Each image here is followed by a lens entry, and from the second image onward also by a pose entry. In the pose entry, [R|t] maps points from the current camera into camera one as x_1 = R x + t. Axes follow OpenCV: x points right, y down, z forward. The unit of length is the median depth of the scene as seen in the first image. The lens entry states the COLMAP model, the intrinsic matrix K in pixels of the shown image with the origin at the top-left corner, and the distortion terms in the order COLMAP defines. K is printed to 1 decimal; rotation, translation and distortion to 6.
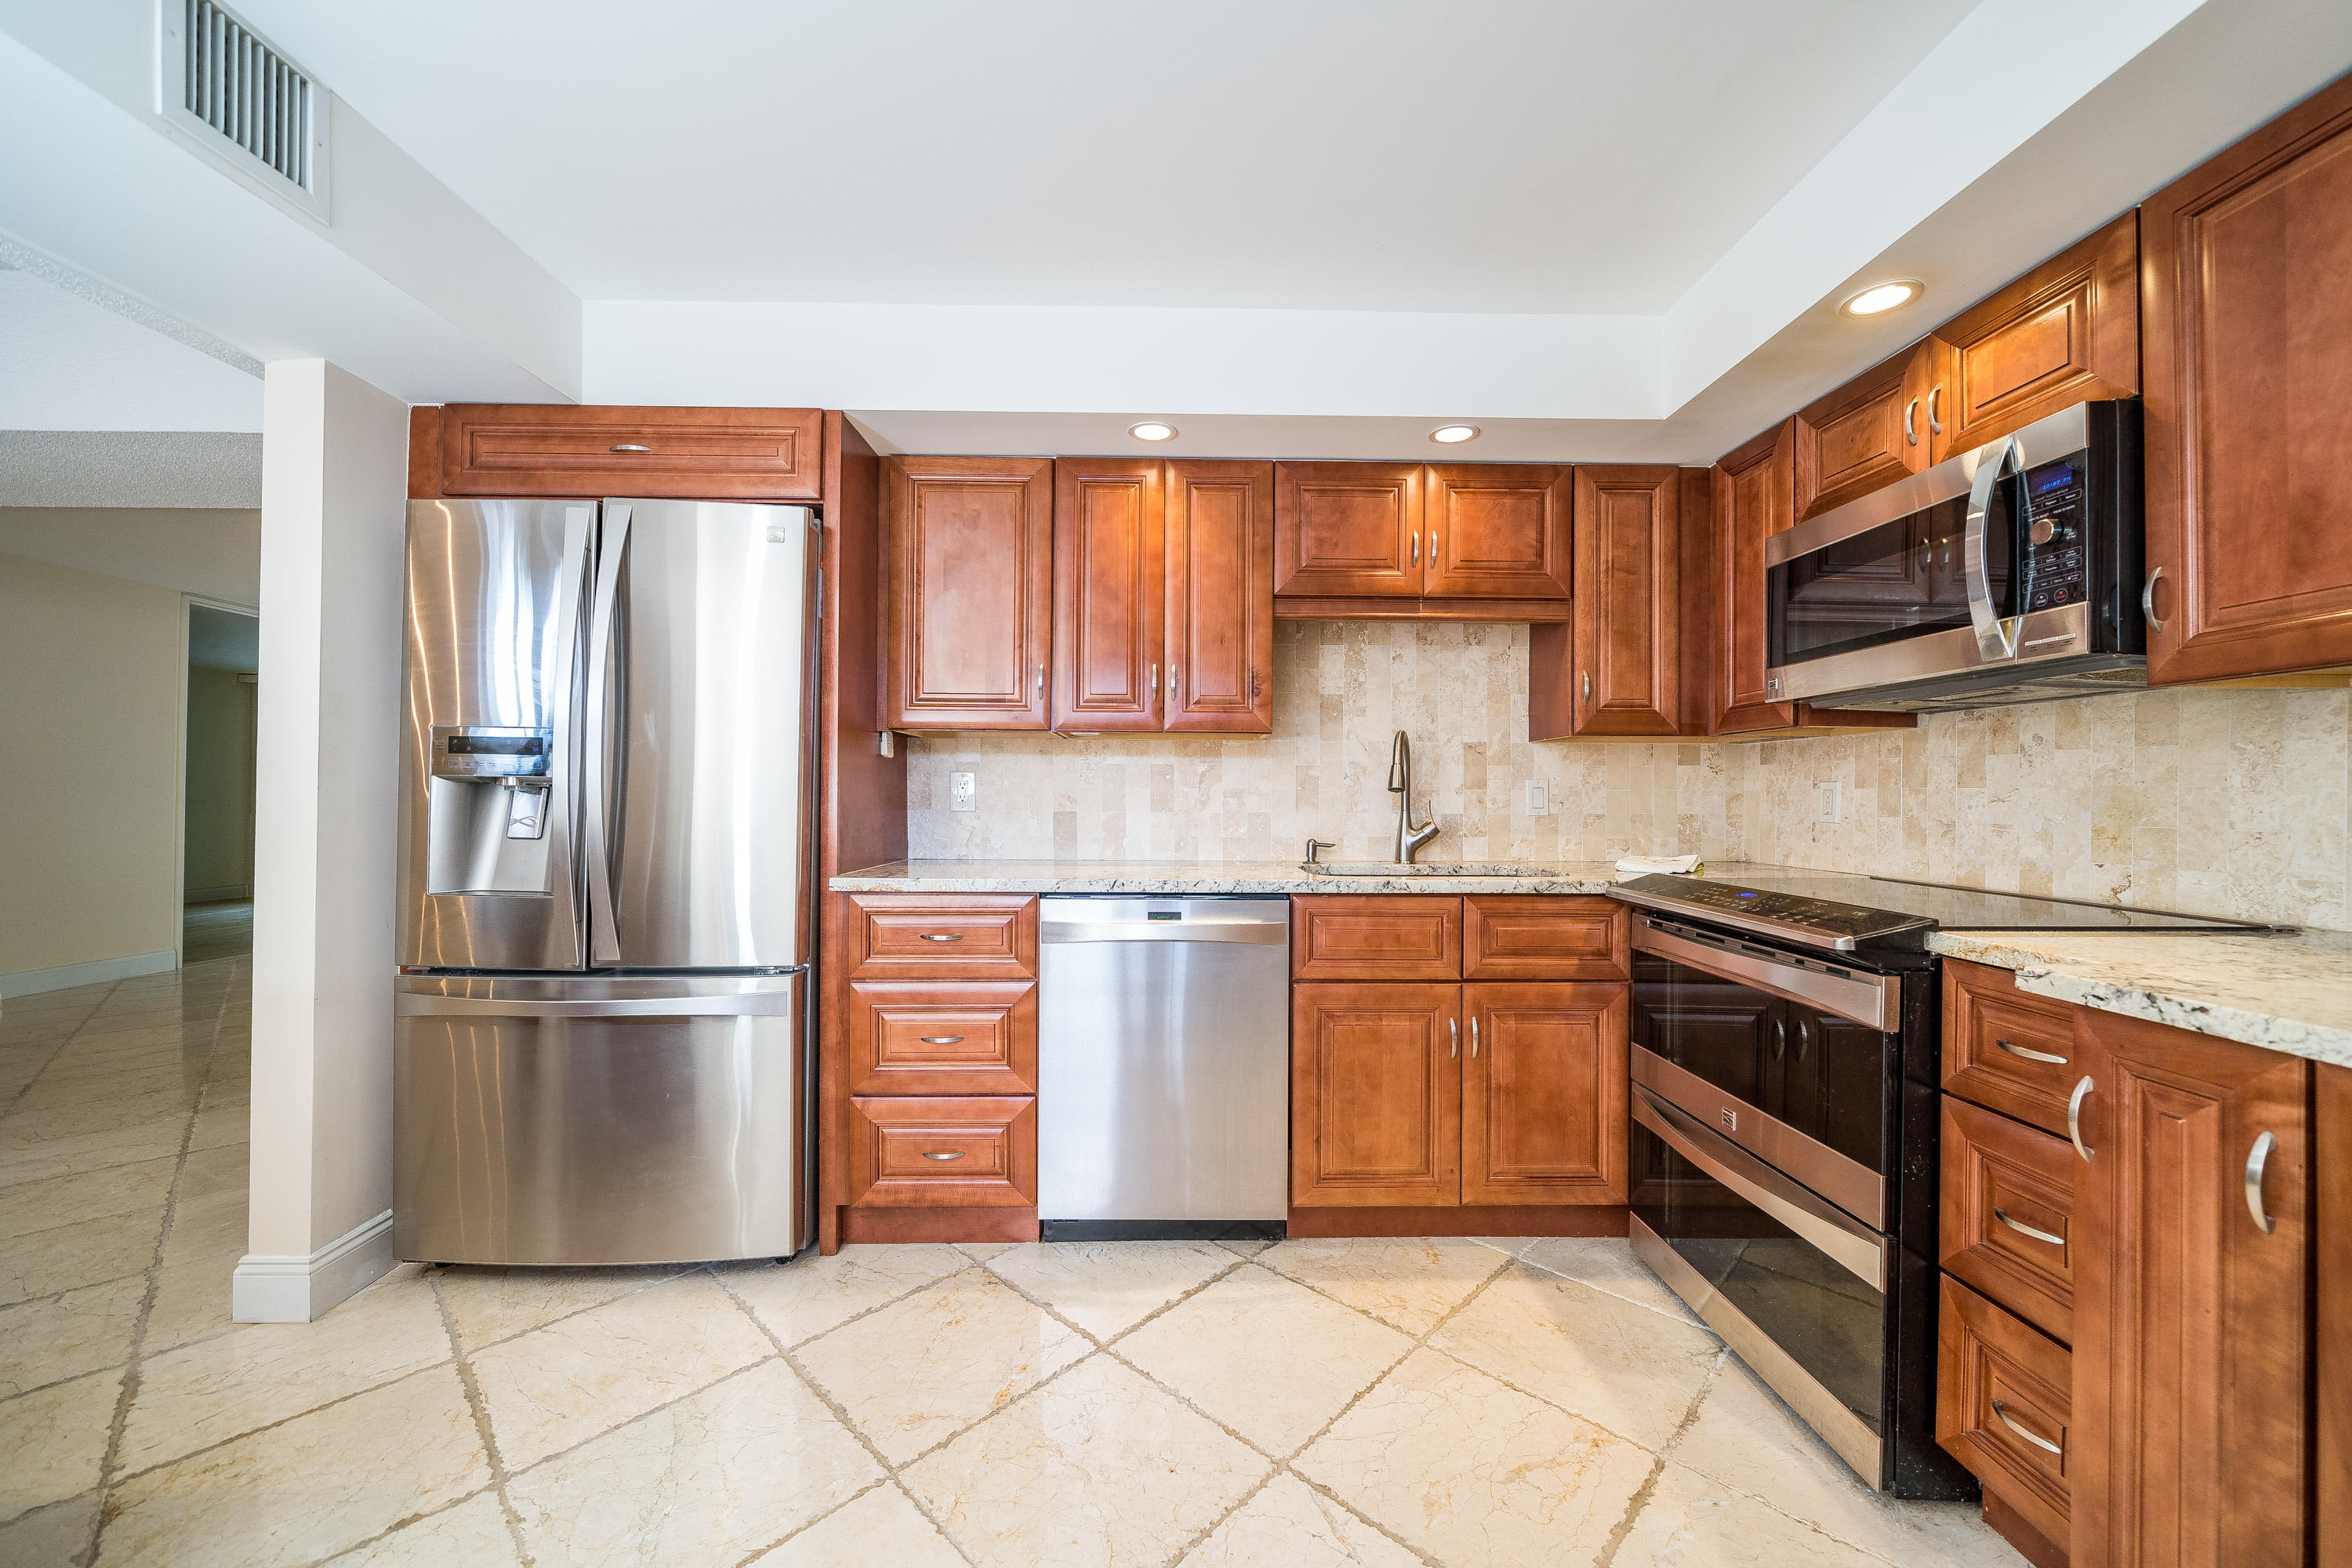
lens RADIAL K [[869.8, 0, 1177.4], [0, 869.8, 805.4], [0, 0, 1]] dist [-0.001922, -0.000078]
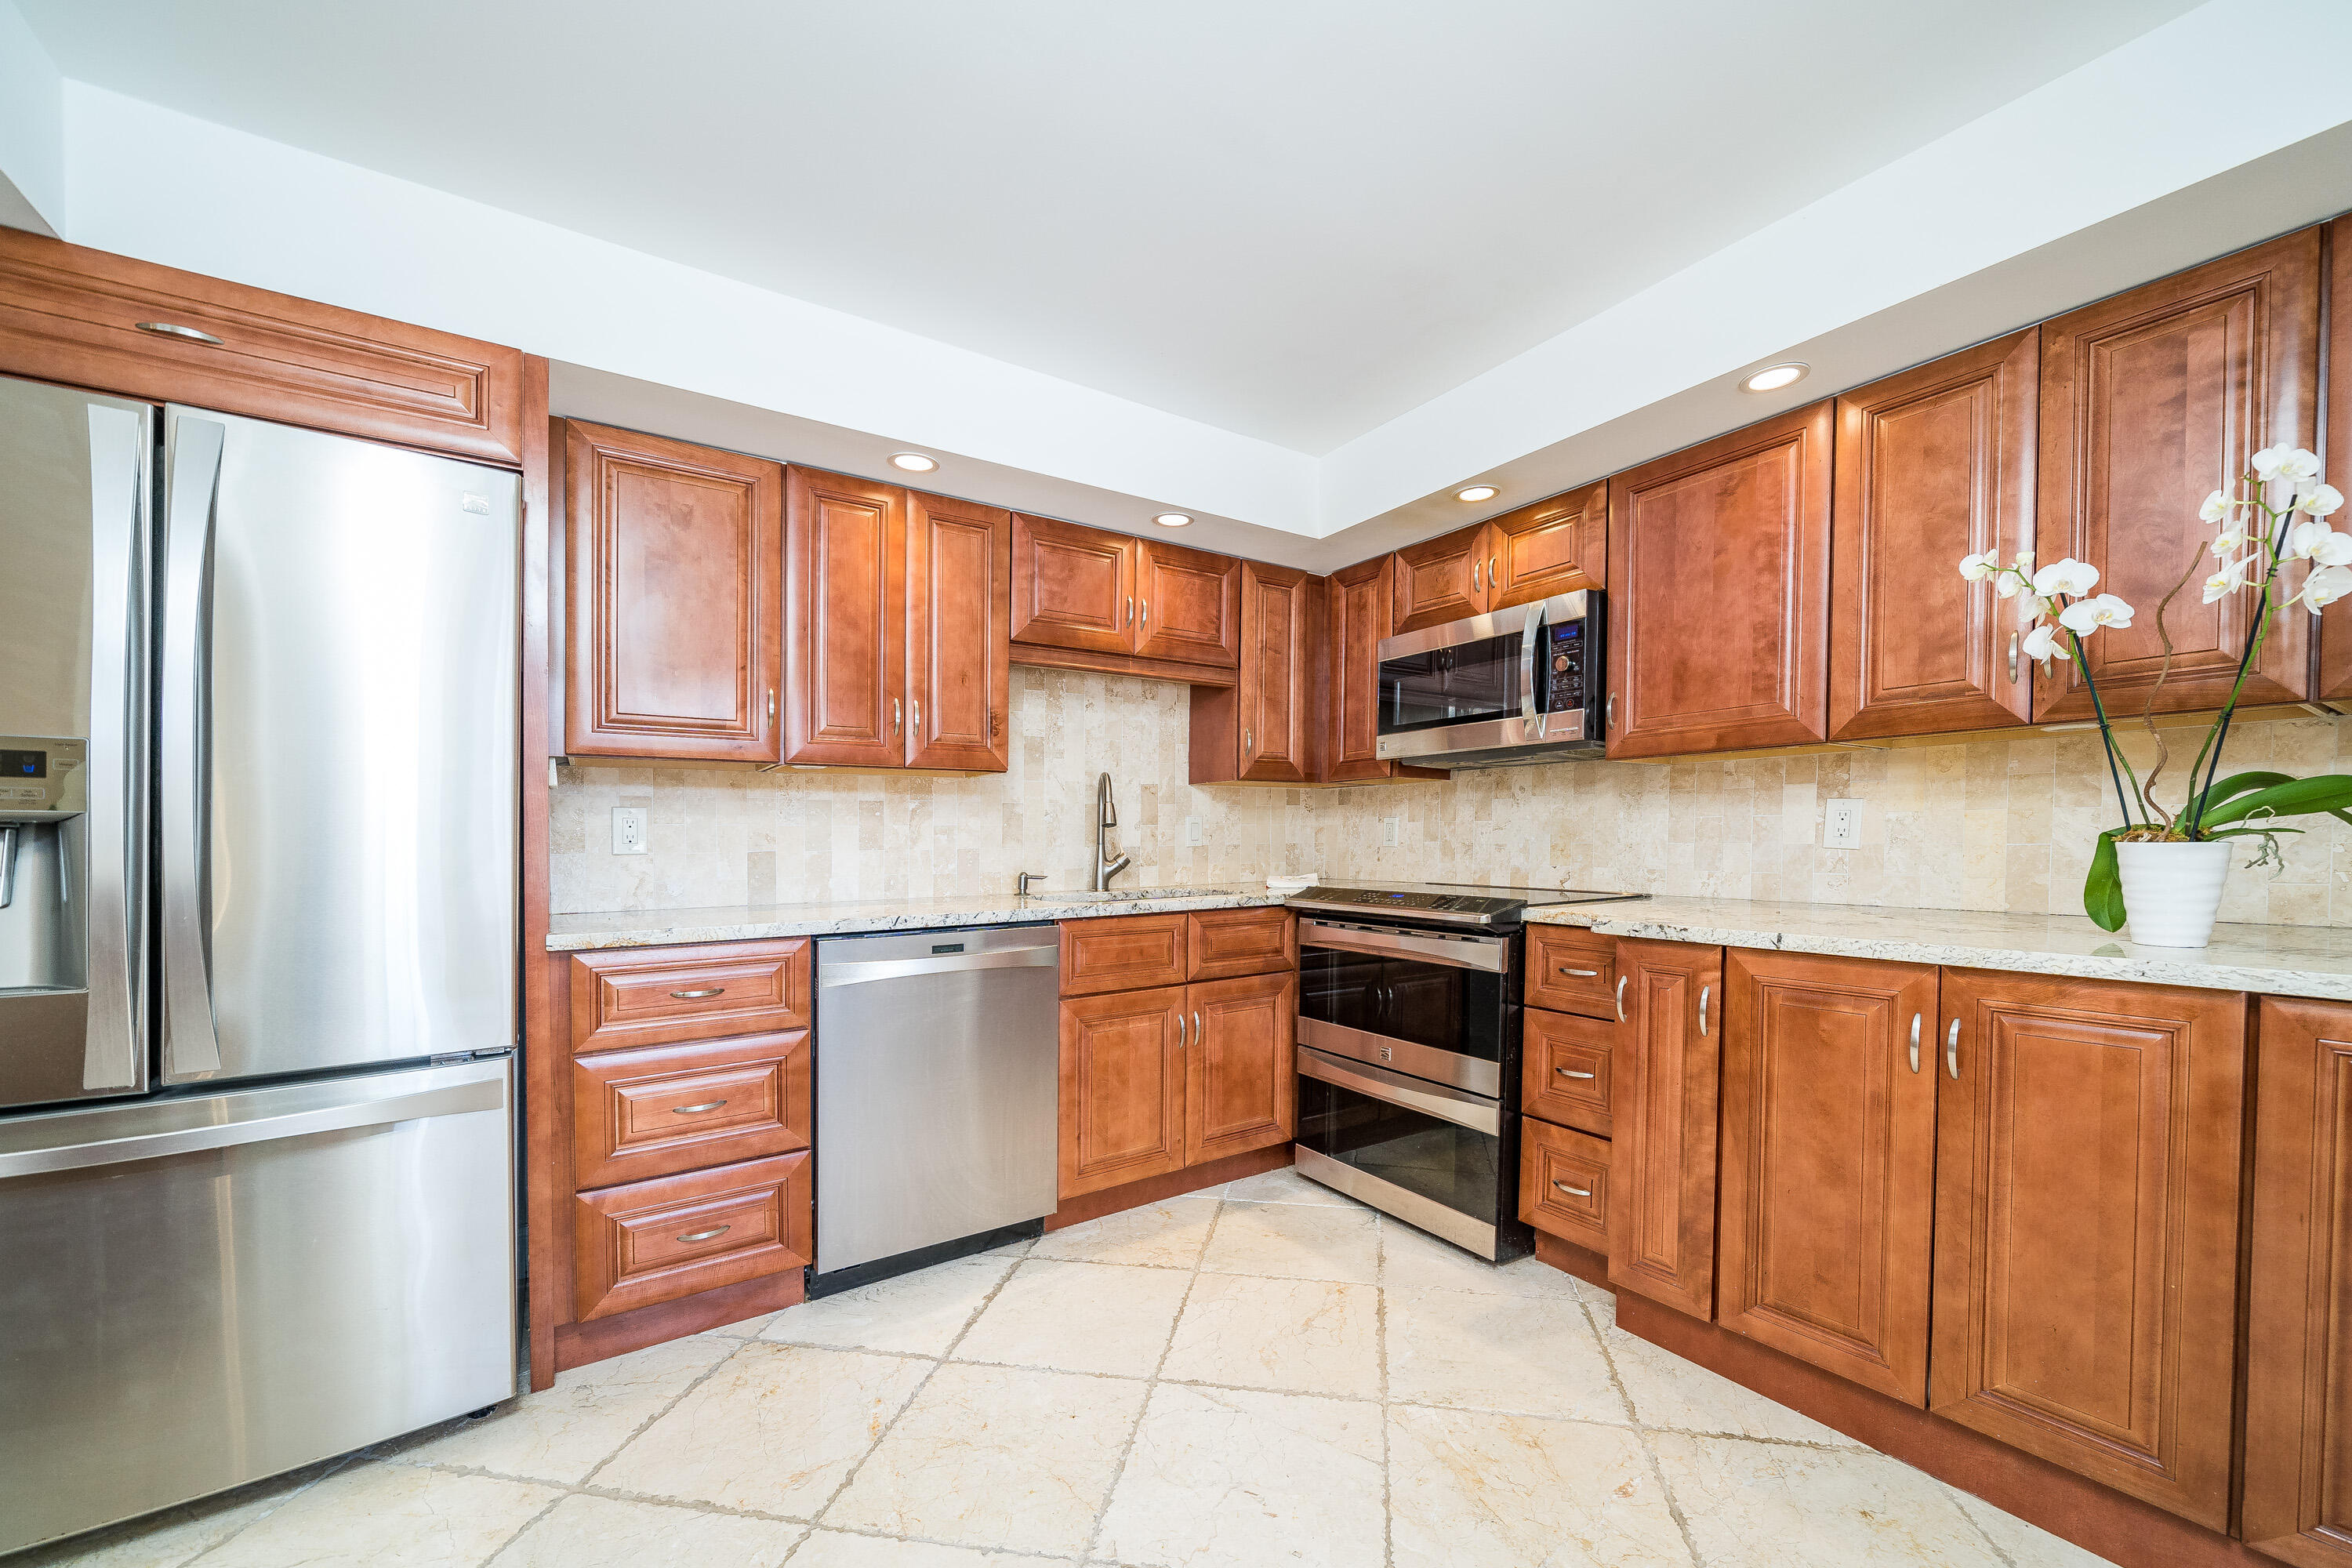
lens RADIAL K [[887.8, 0, 1187.2], [0, 887.8, 887.8], [0, 0, 1]] dist [-0.000139, -0.000112]
pose [[0.841700, -0.043961, 0.538153, -0.329741], [0.018848, 0.998465, 0.052083, 0.005823], [-0.539616, -0.033695, 0.841237, -0.031561]]
